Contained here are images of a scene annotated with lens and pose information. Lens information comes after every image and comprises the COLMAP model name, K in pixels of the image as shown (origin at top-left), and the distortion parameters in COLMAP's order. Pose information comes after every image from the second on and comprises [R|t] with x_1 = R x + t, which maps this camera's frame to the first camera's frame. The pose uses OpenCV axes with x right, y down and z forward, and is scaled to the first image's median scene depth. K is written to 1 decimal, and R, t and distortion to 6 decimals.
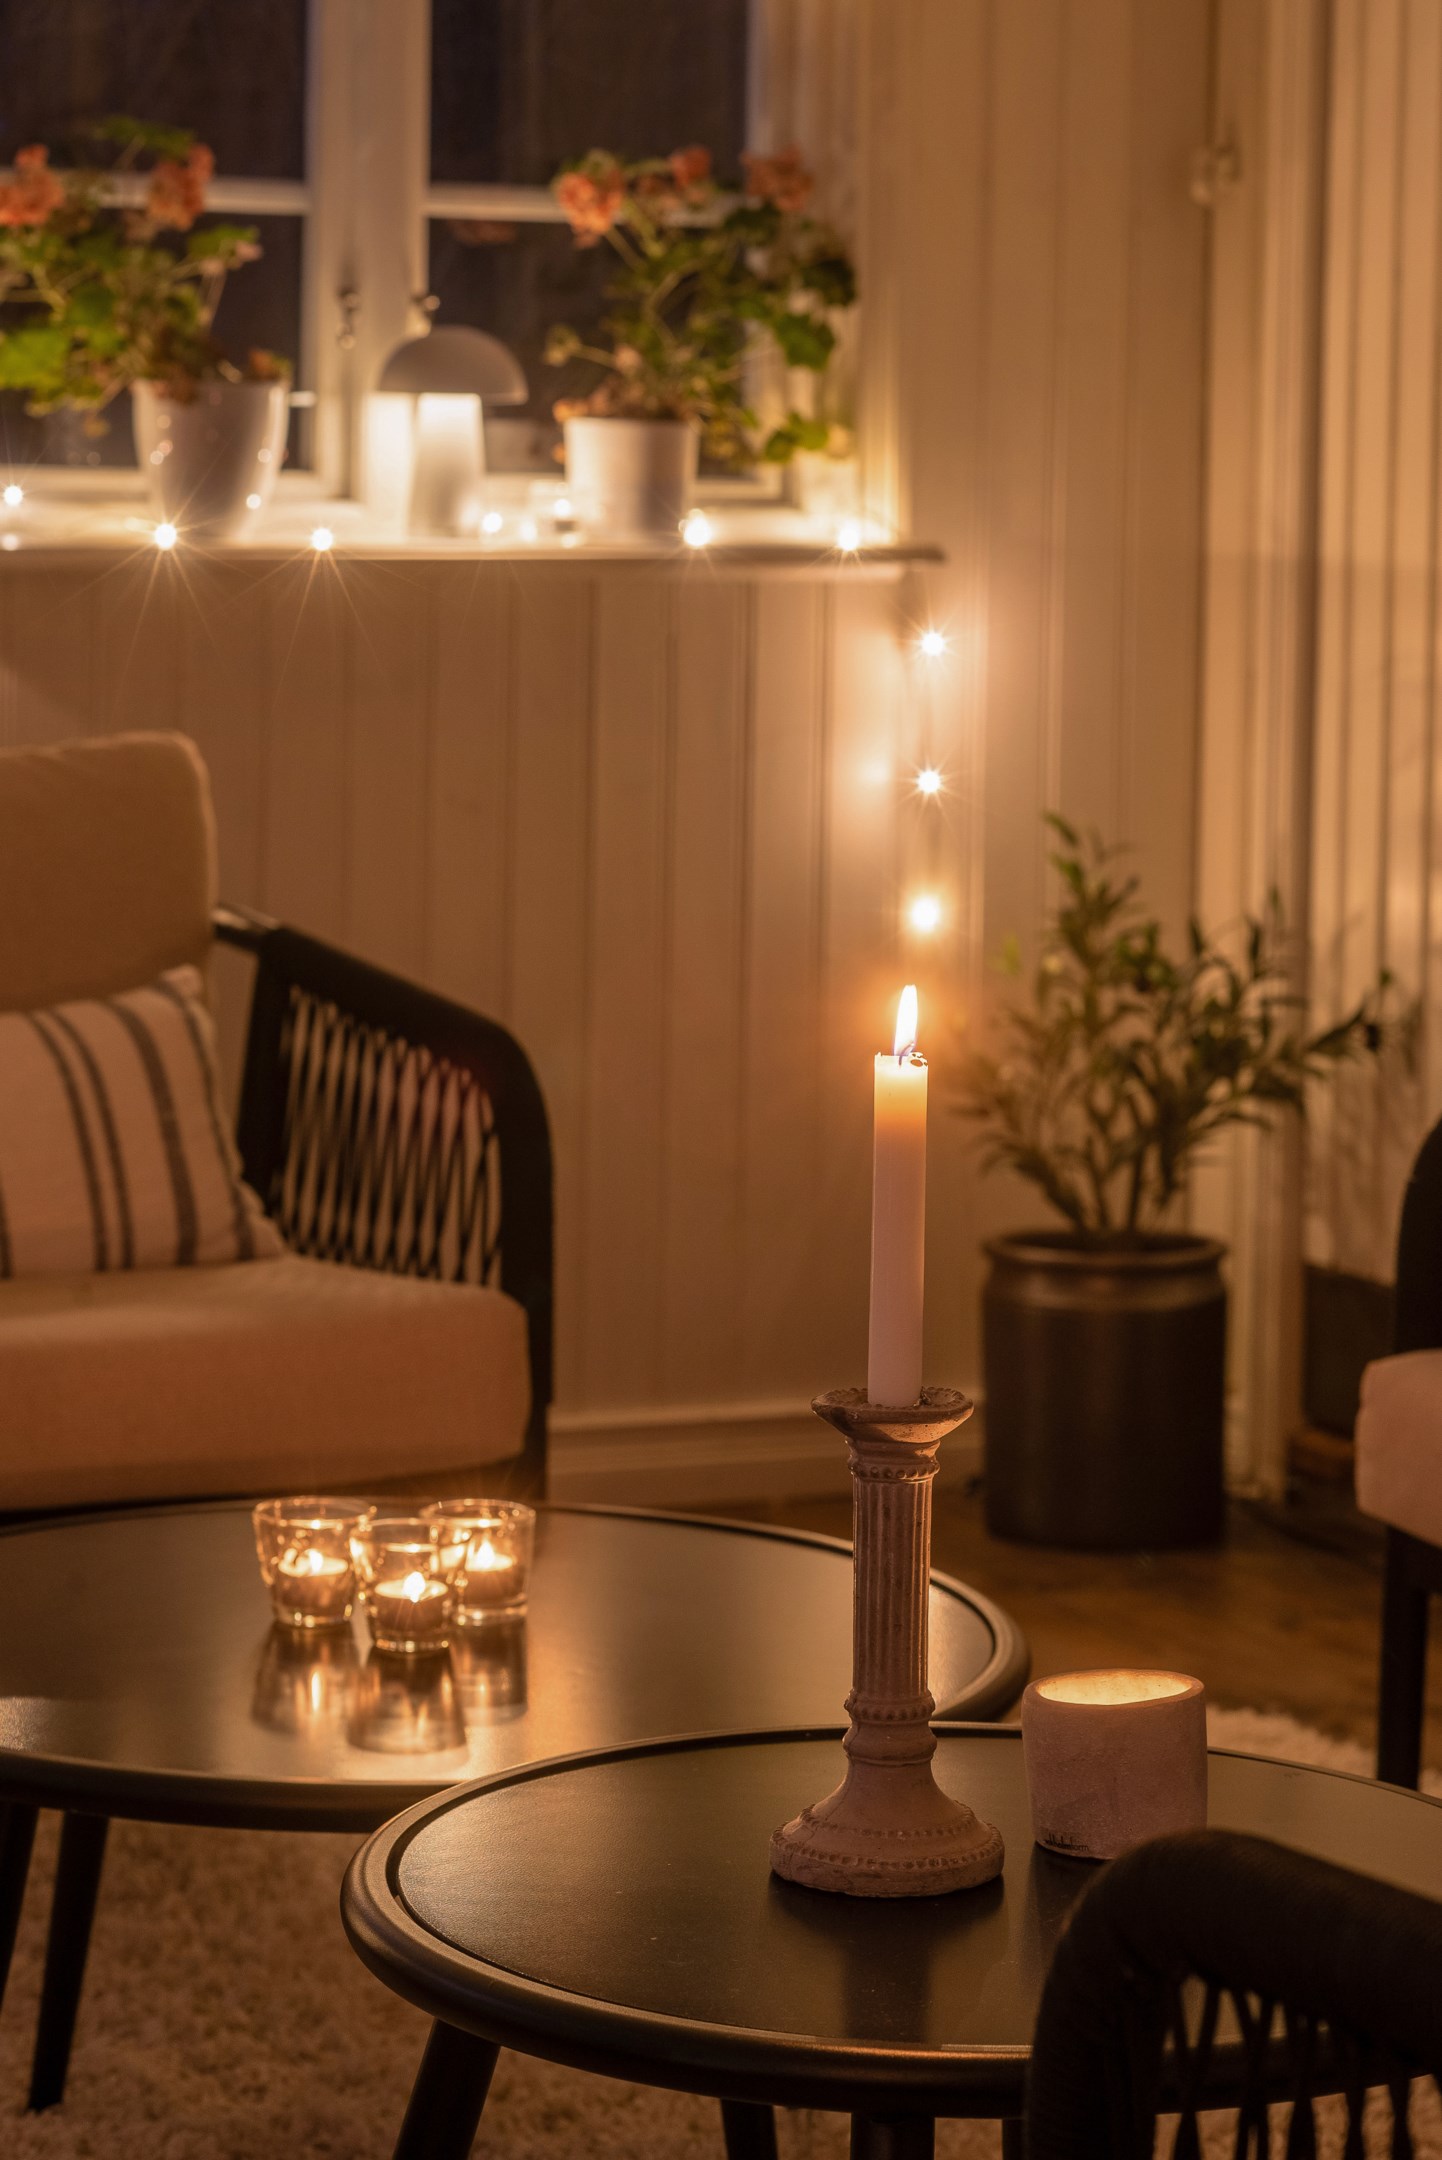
lens RADIAL K [[5012.9, 0, 720.2], [0, 5012.9, 1079.3], [0, 0, 1]] dist [-0.070235, 0.000000]
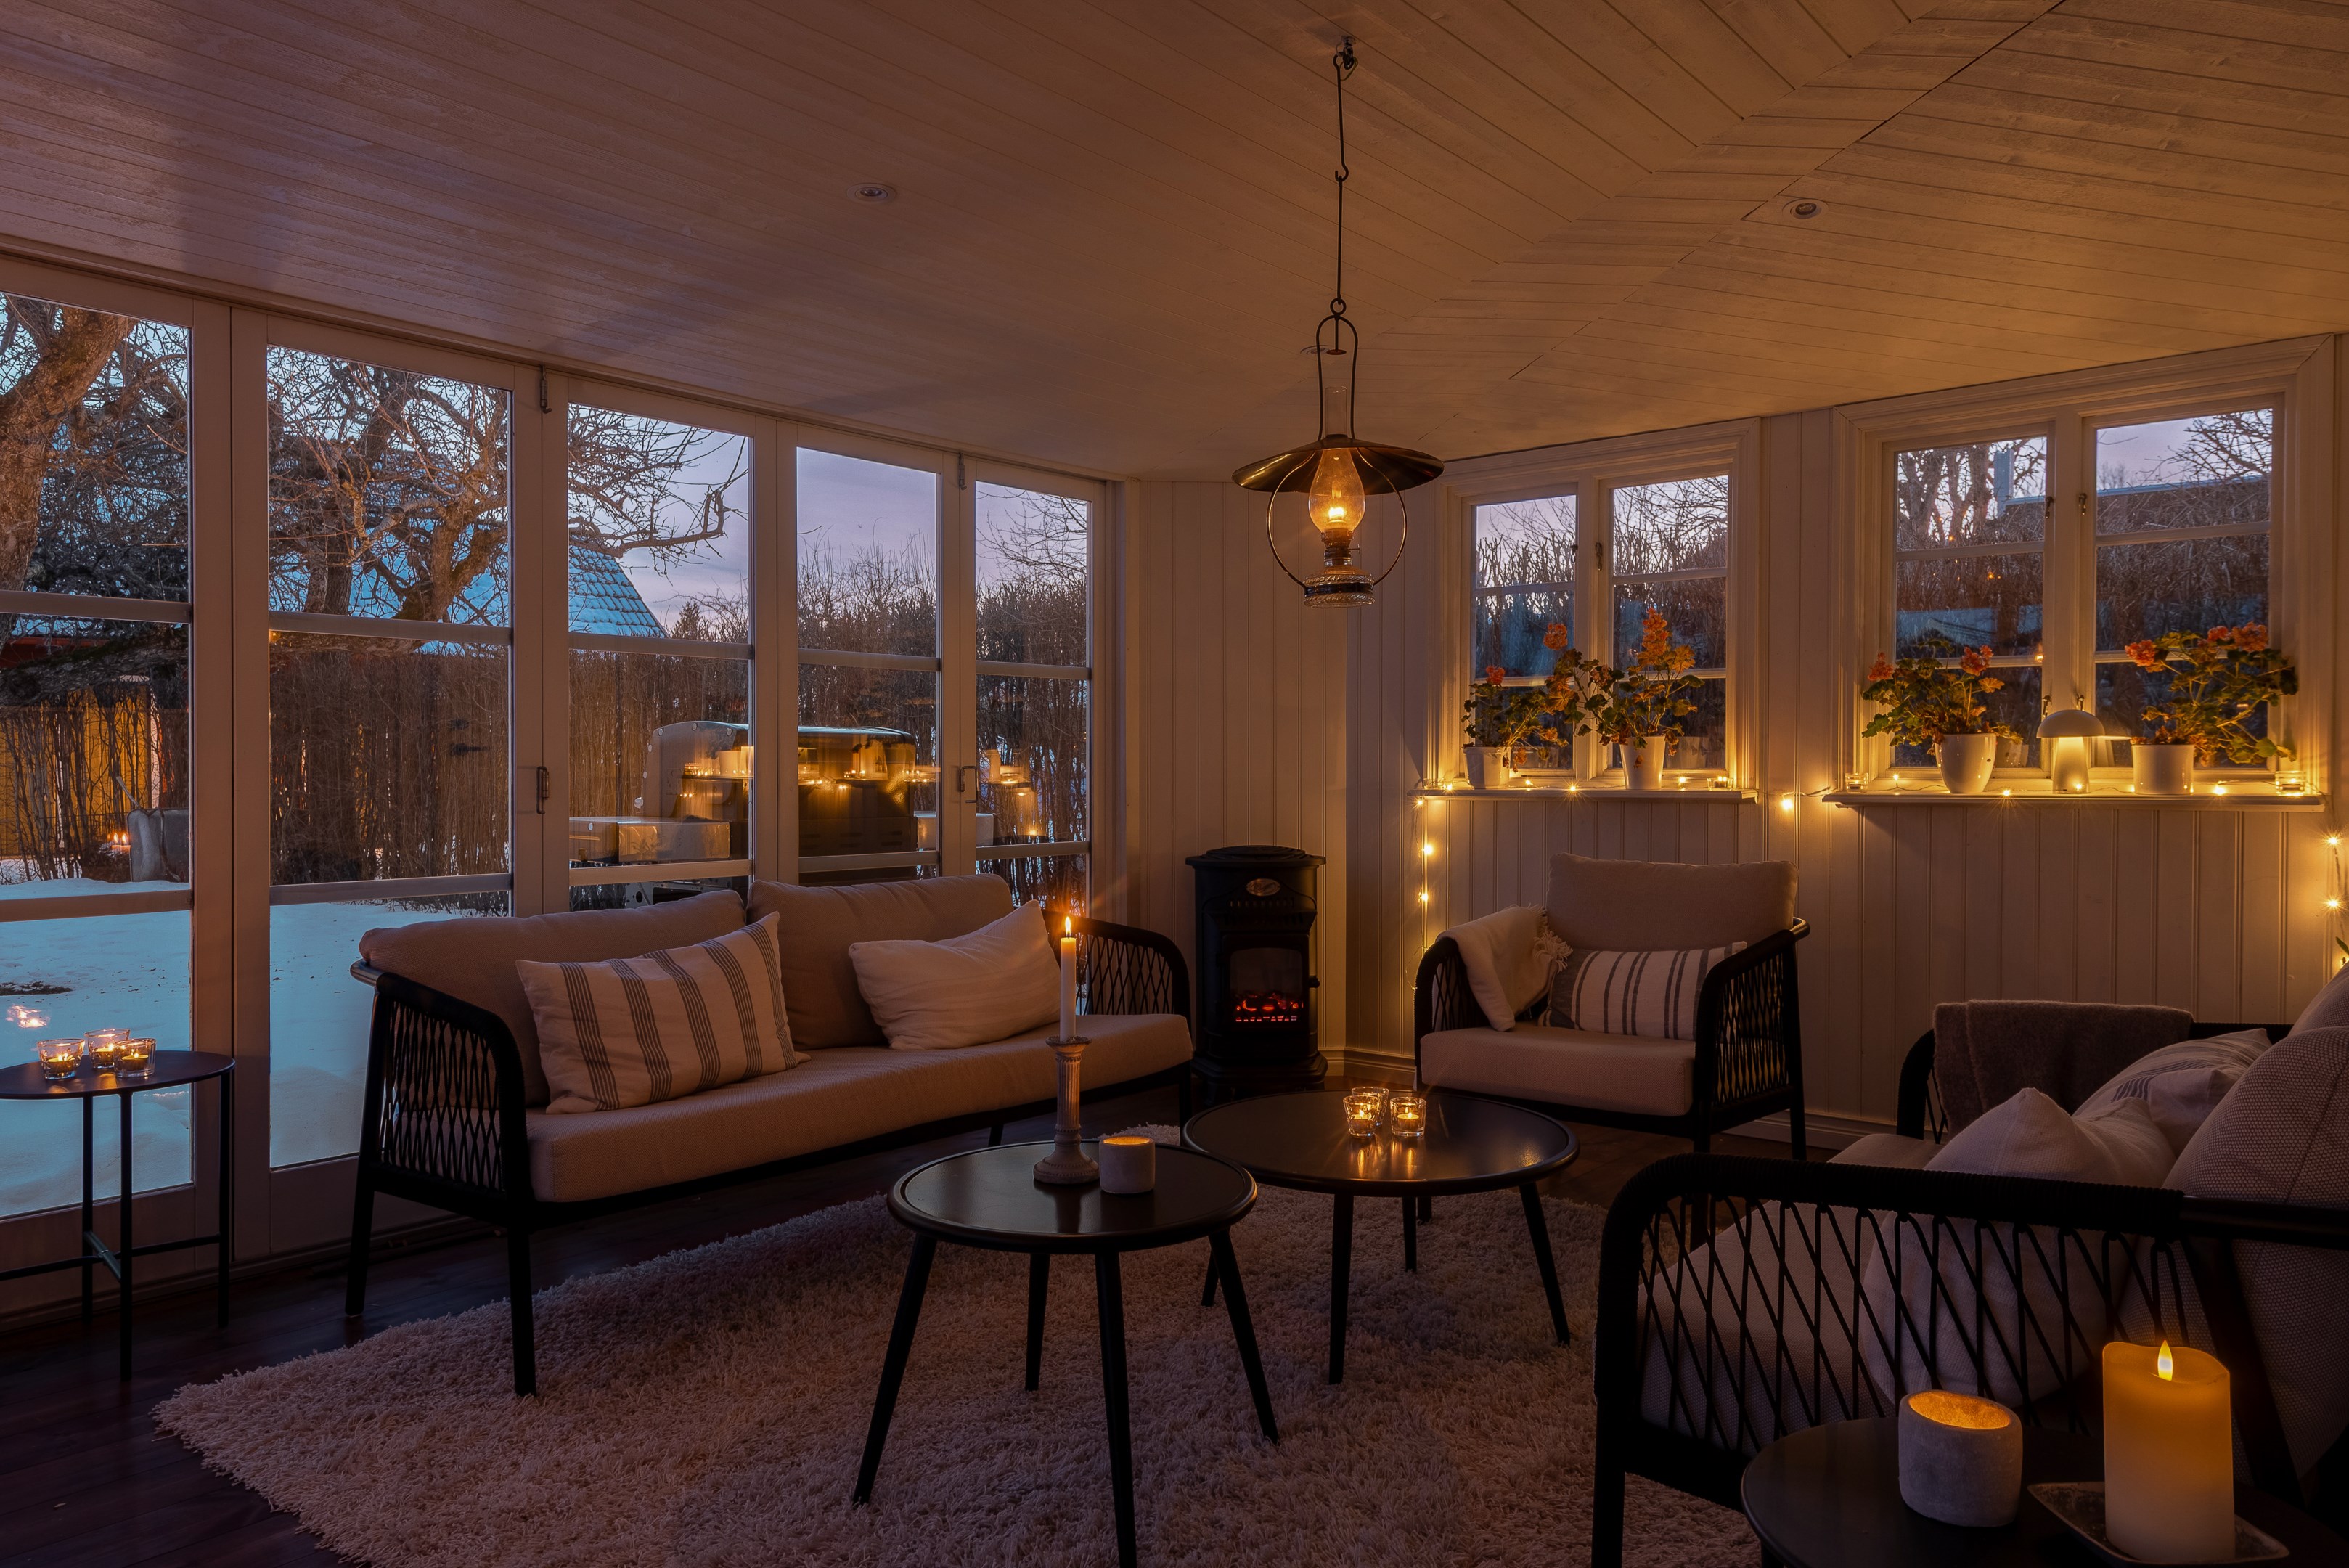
lens RADIAL K [[1638.6, 0, 1164.5], [0, 1638.6, 767.6], [0, 0, 1]] dist [0.003350, 0.000167]
pose [[0.448250, -0.013338, -0.893809, 0.468960], [-0.099524, 0.992928, -0.064729, -0.021848], [0.888350, 0.117970, 0.443753, 0.229833]]
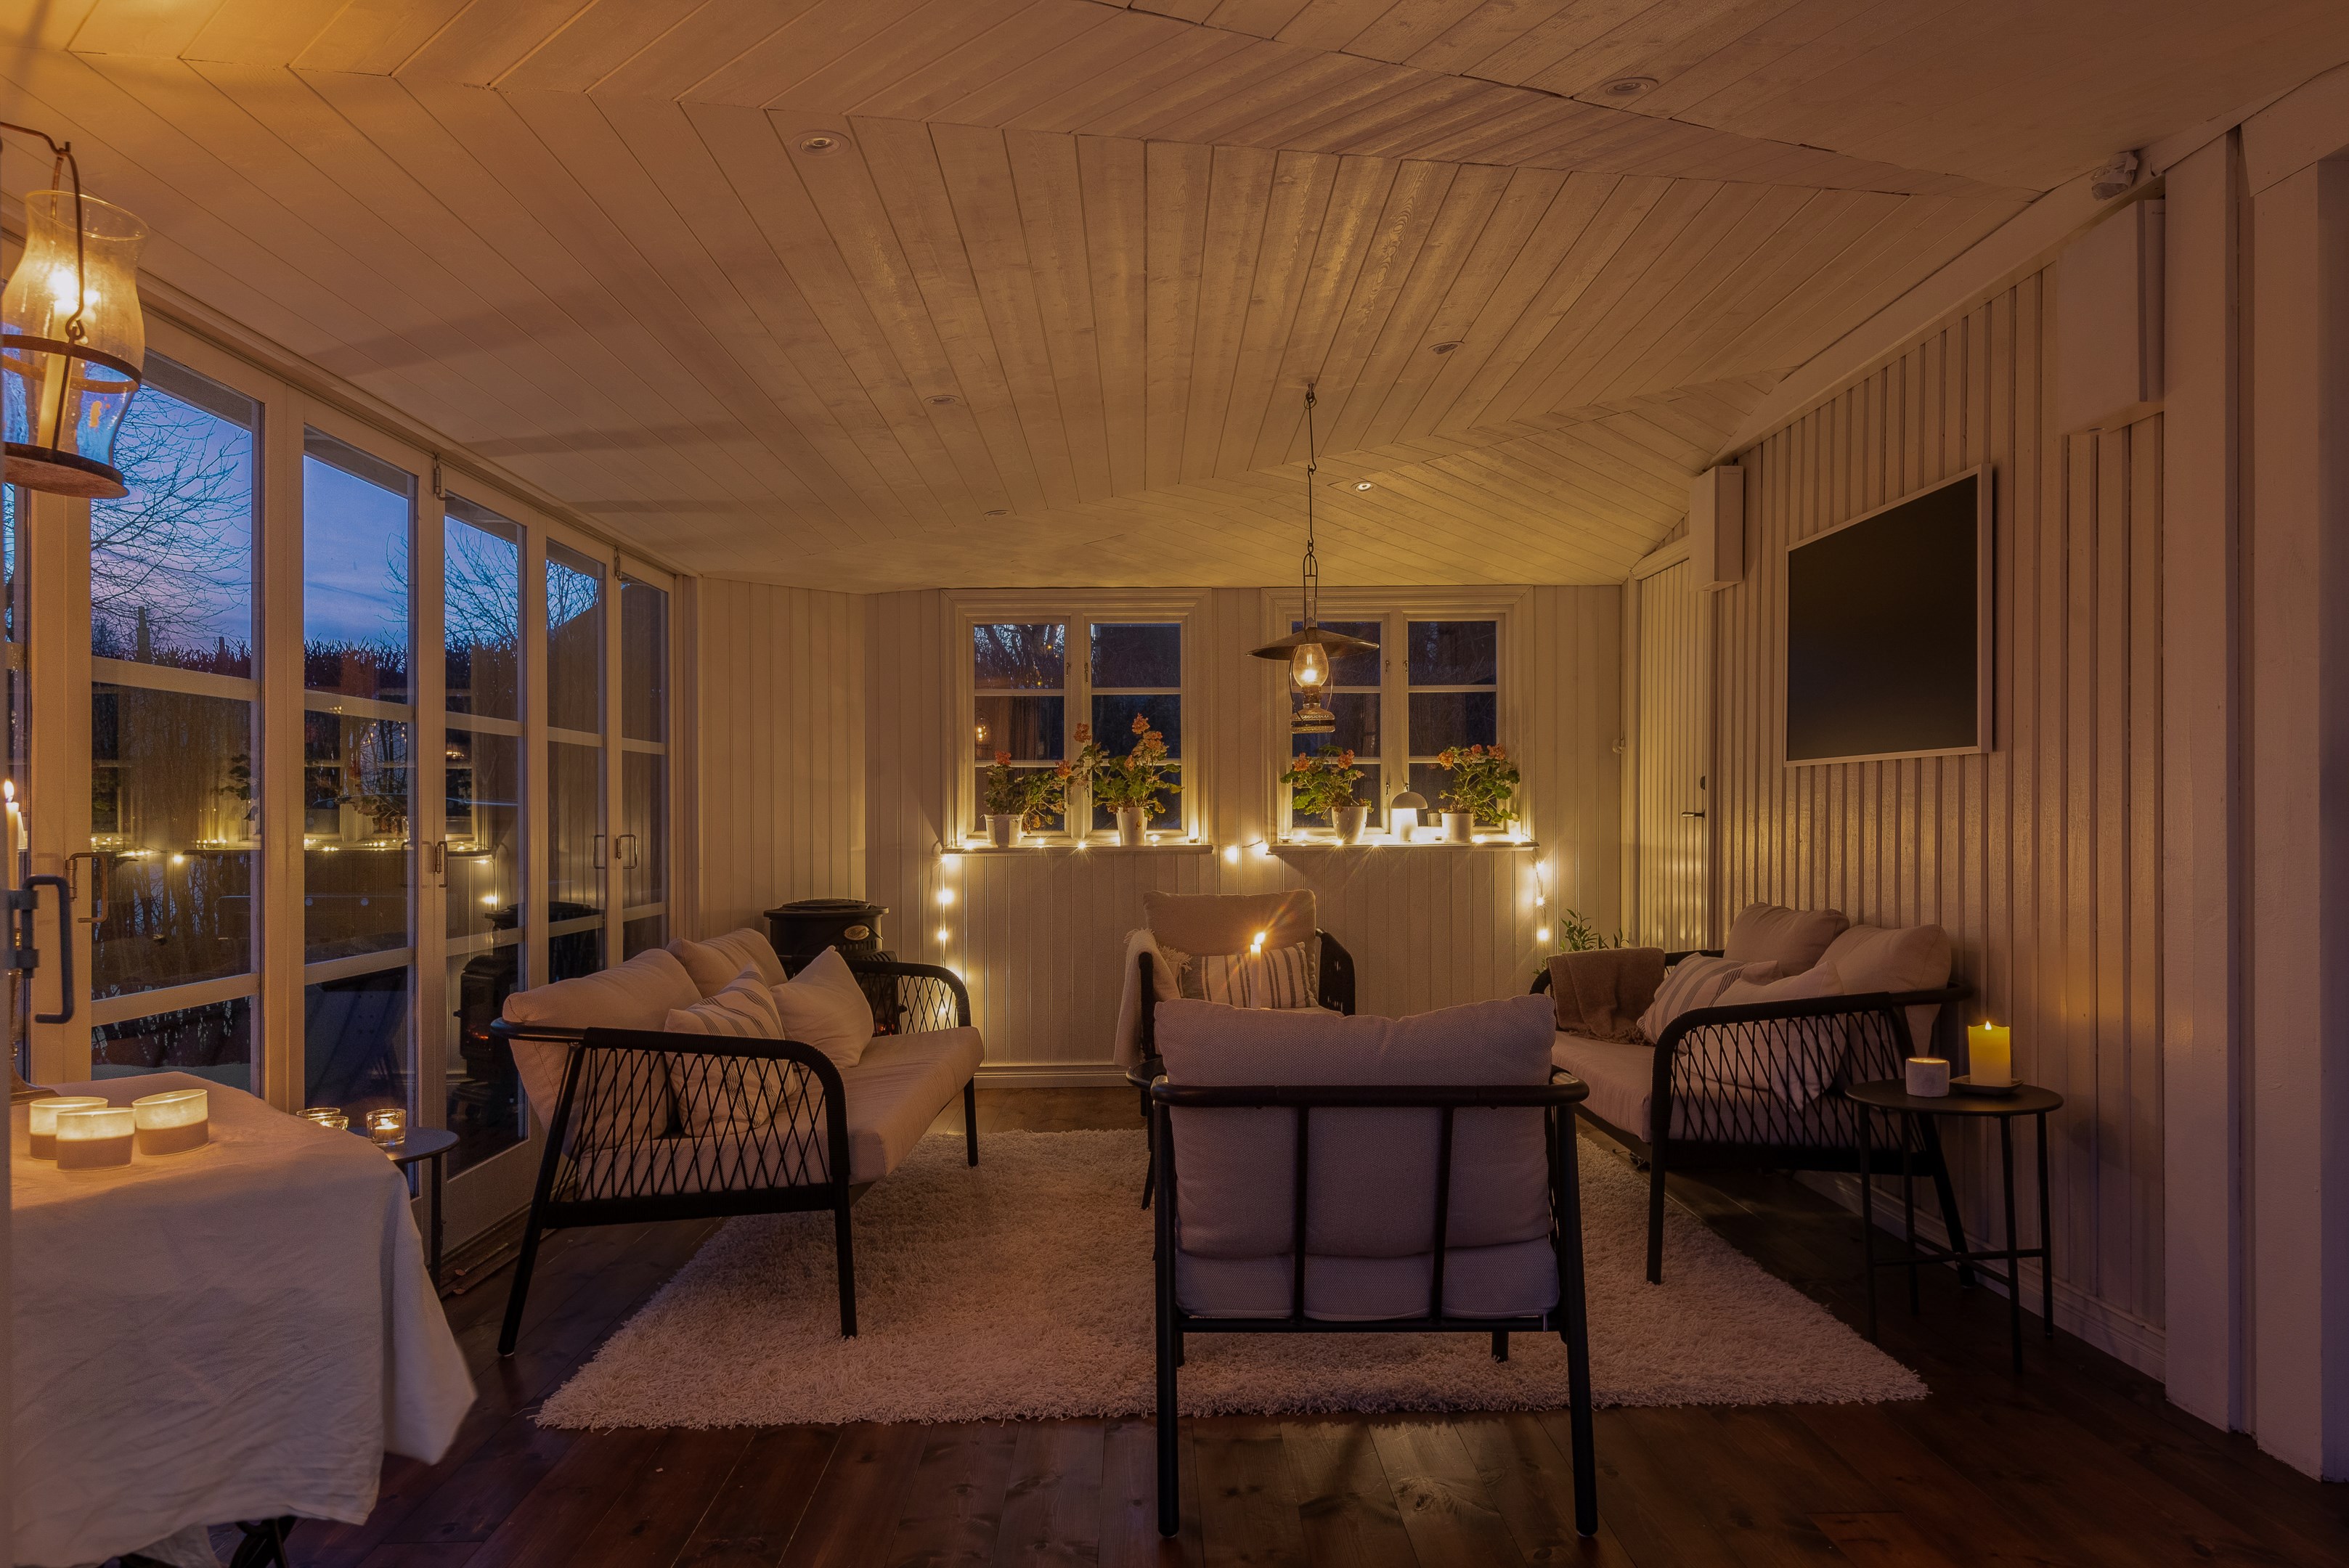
lens RADIAL K [[1676.0, 0, 1185.8], [0, 1676.0, 790.6], [0, 0, 1]] dist [0.009829, 0.002801]
pose [[0.932963, -0.027314, -0.358933, 0.265514], [-0.021235, 0.991205, -0.130624, 0.032916], [0.359344, 0.129490, 0.924178, -0.337313]]
